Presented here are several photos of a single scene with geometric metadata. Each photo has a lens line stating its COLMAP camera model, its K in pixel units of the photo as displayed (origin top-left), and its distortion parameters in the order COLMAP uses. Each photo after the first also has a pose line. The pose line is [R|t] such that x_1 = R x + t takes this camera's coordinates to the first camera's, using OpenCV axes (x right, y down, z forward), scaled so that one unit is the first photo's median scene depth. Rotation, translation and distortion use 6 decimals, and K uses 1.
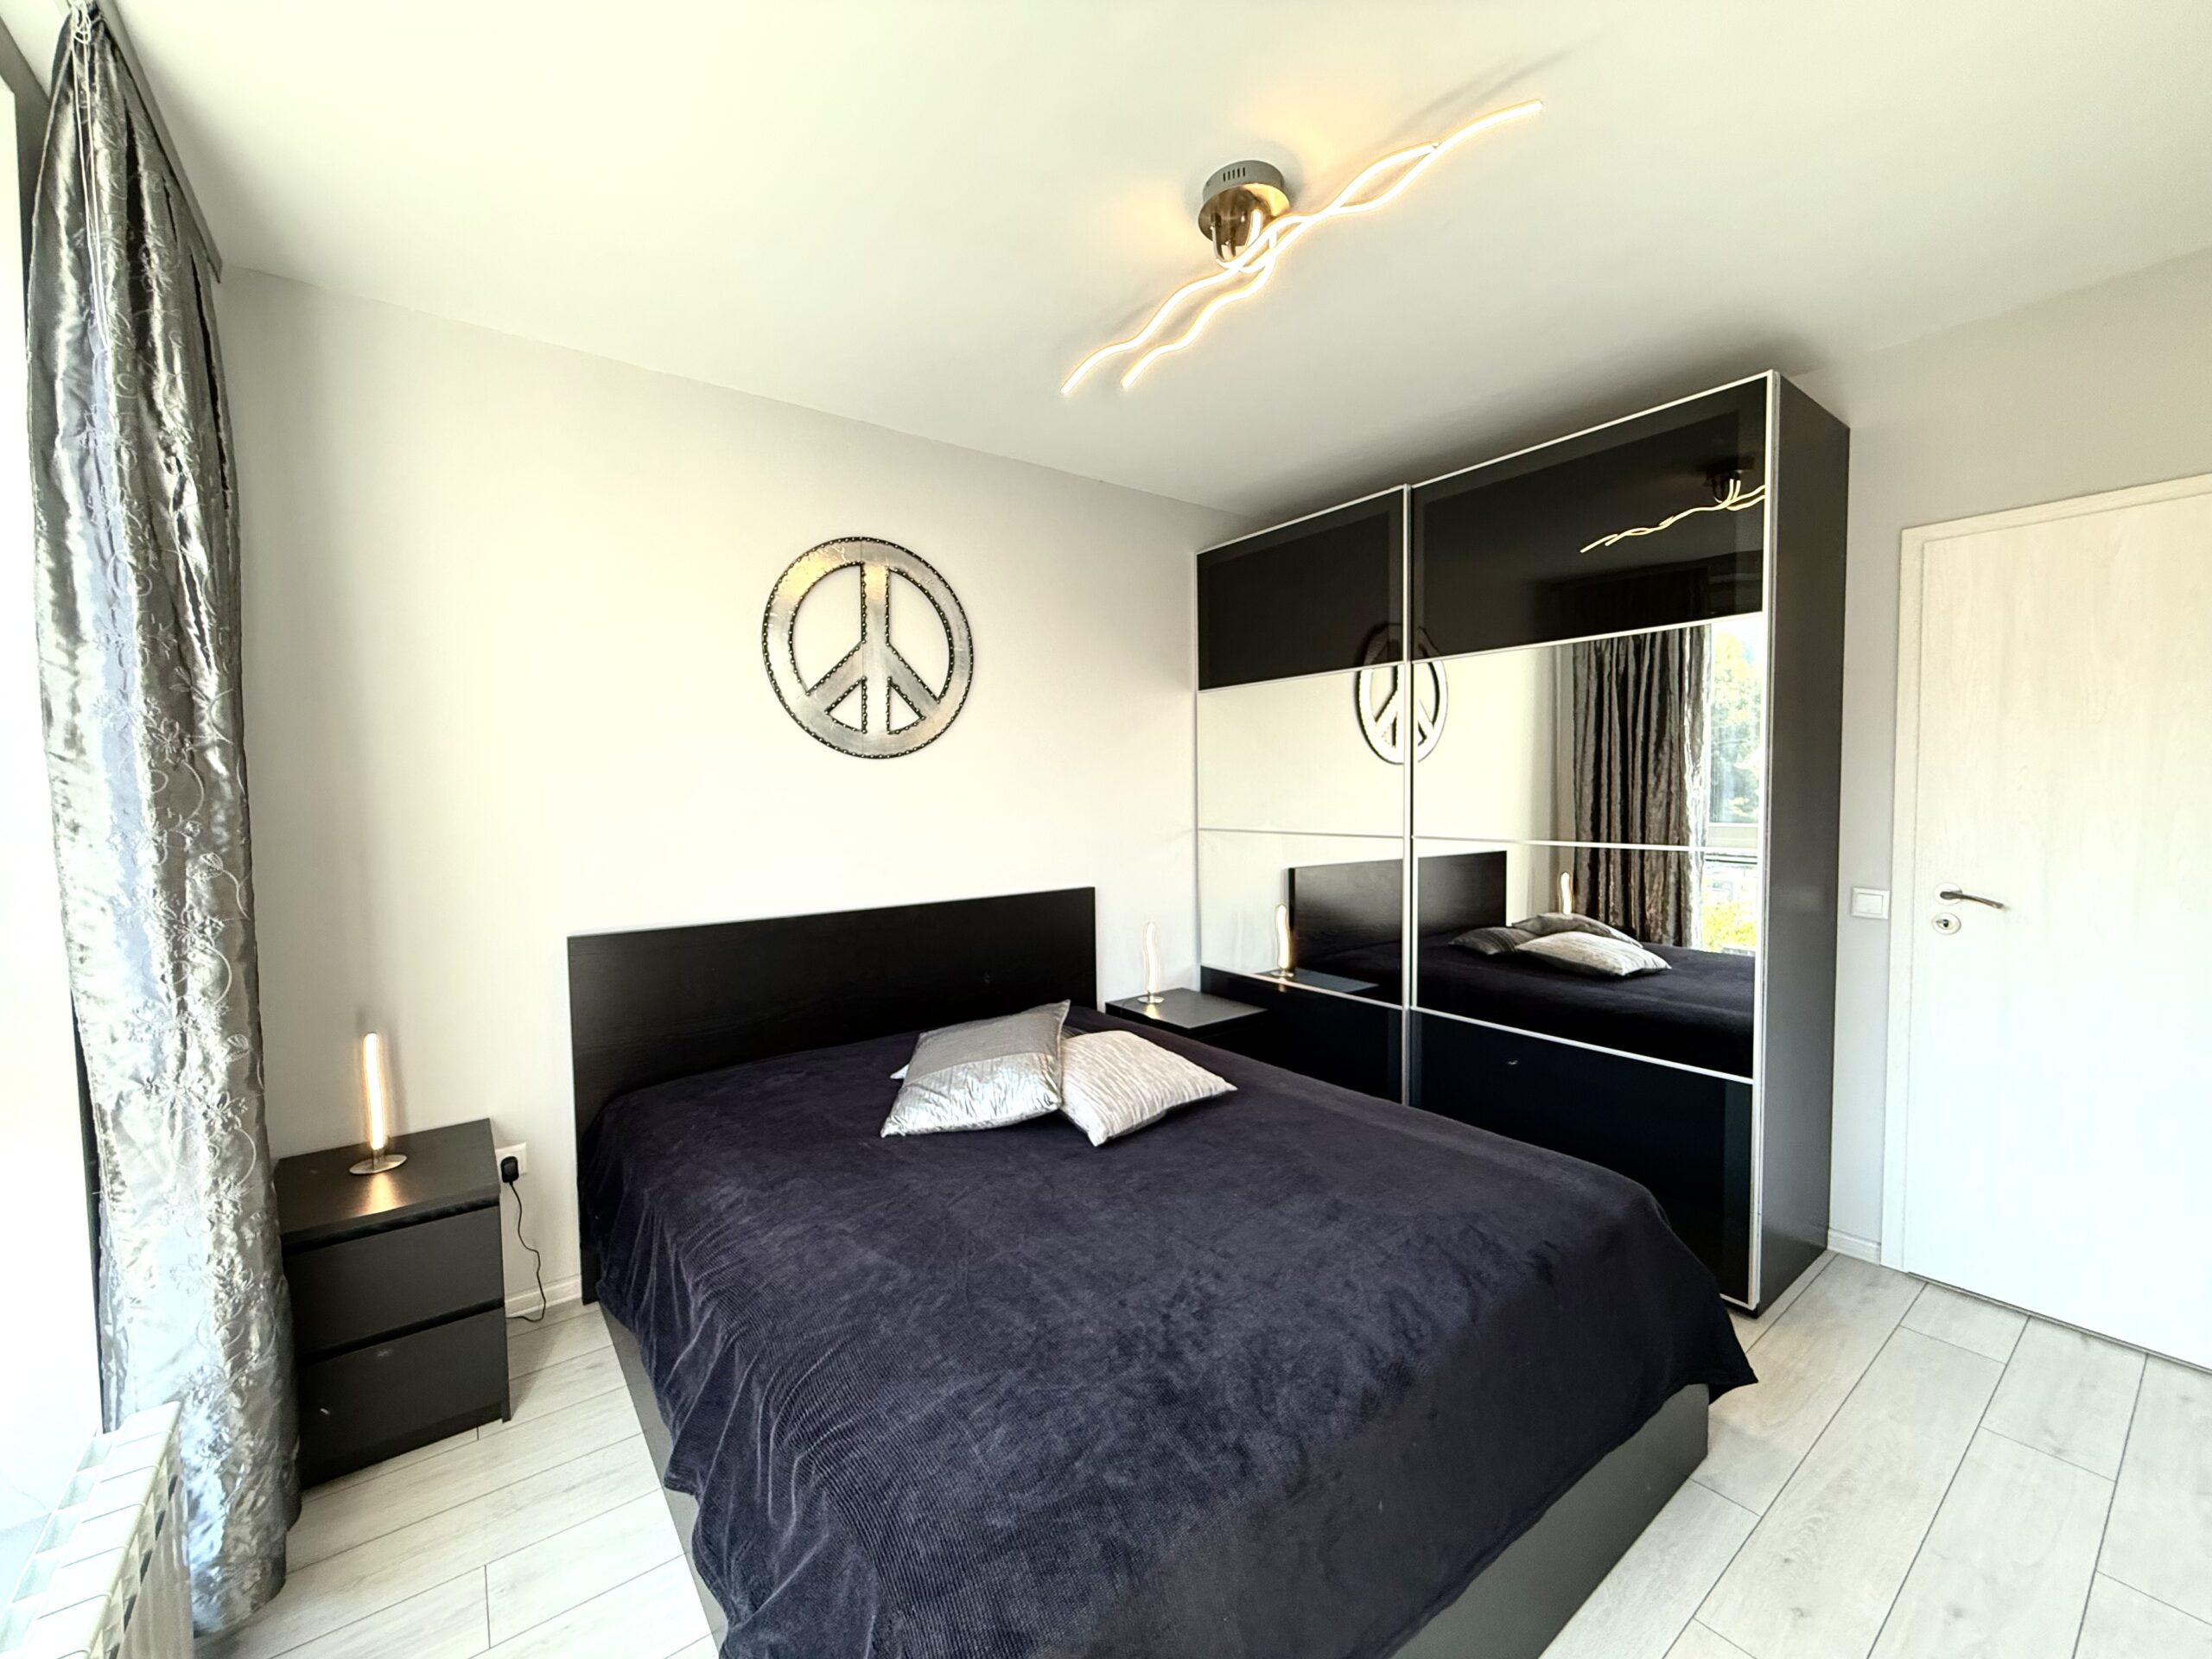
lens RADIAL K [[886.3, 0, 1099.8], [0, 886.3, 828.4], [0, 0, 1]] dist [-0.001379, 0.000232]
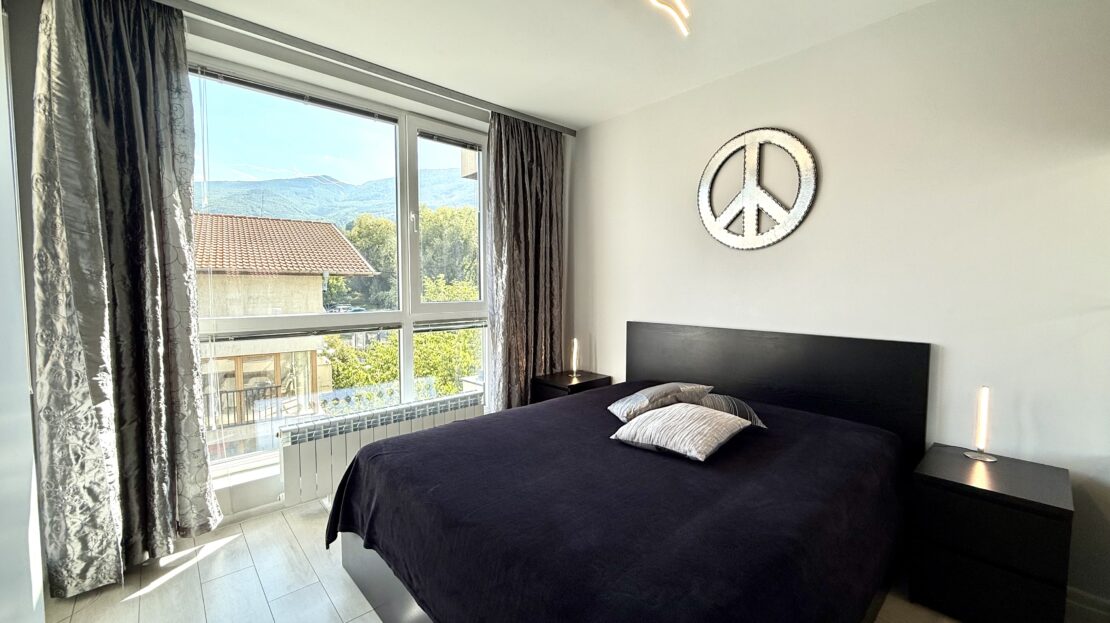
lens RADIAL K [[438.9, 0, 551.1], [0, 438.9, 311.4], [0, 0, 1]] dist [-0.000600, -0.000331]
pose [[0.094388, 0.070677, -0.993023, 0.778970], [-0.045187, 0.996753, 0.066647, 0.009683], [0.994509, 0.038581, 0.097276, 0.618927]]
